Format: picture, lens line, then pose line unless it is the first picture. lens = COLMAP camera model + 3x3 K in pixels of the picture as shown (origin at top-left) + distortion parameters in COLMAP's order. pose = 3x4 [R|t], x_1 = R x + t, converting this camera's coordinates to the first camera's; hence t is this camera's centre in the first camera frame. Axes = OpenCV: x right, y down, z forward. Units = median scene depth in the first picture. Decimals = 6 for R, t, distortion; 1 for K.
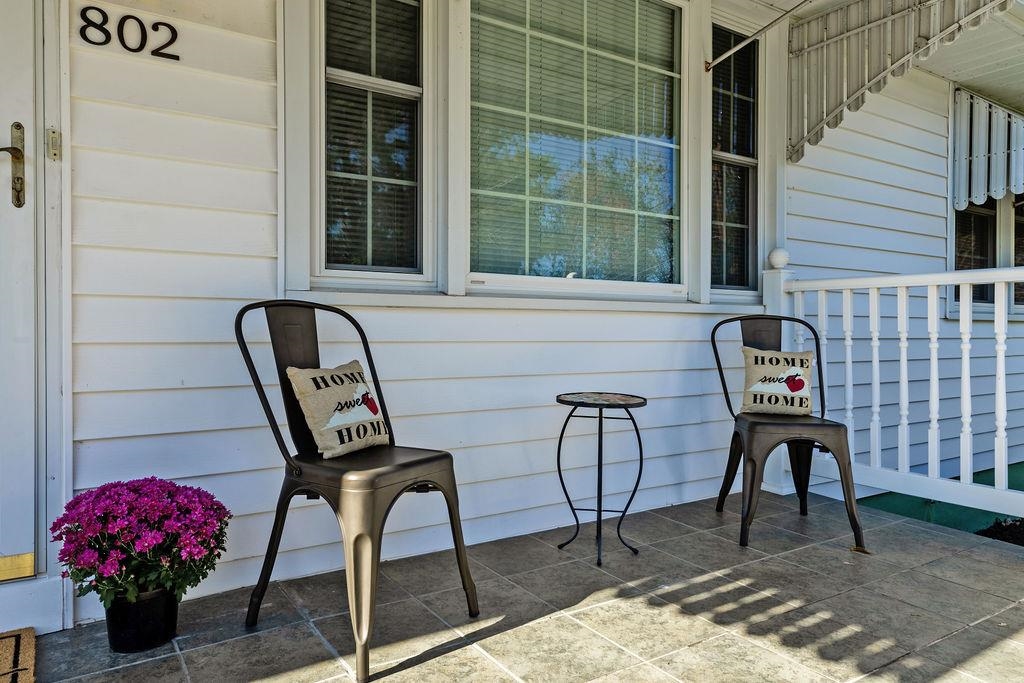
lens RADIAL K [[657.0, 0, 469.8], [0, 657.0, 341.3], [0, 0, 1]] dist [0.000427, 0.002195]
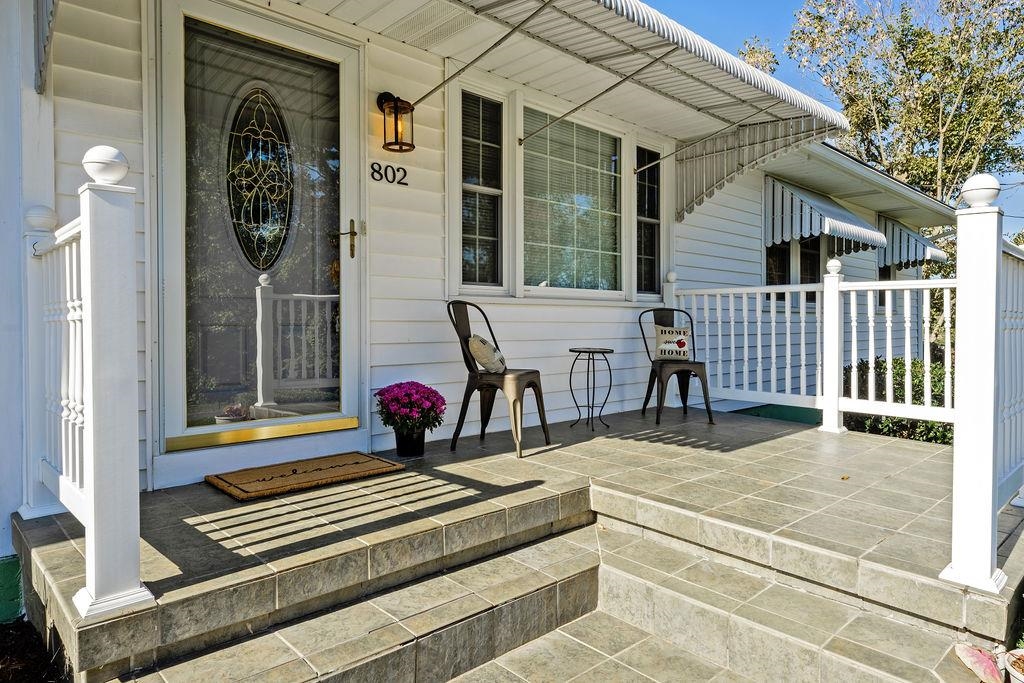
lens RADIAL K [[626.2, 0, 513.2], [0, 626.2, 327.0], [0, 0, 1]] dist [-0.000392, -0.000116]
pose [[0.979226, -0.003770, 0.202735, -0.344654], [0.005518, 0.999952, -0.008058, 0.026311], [-0.202695, 0.009009, 0.979200, -0.670513]]
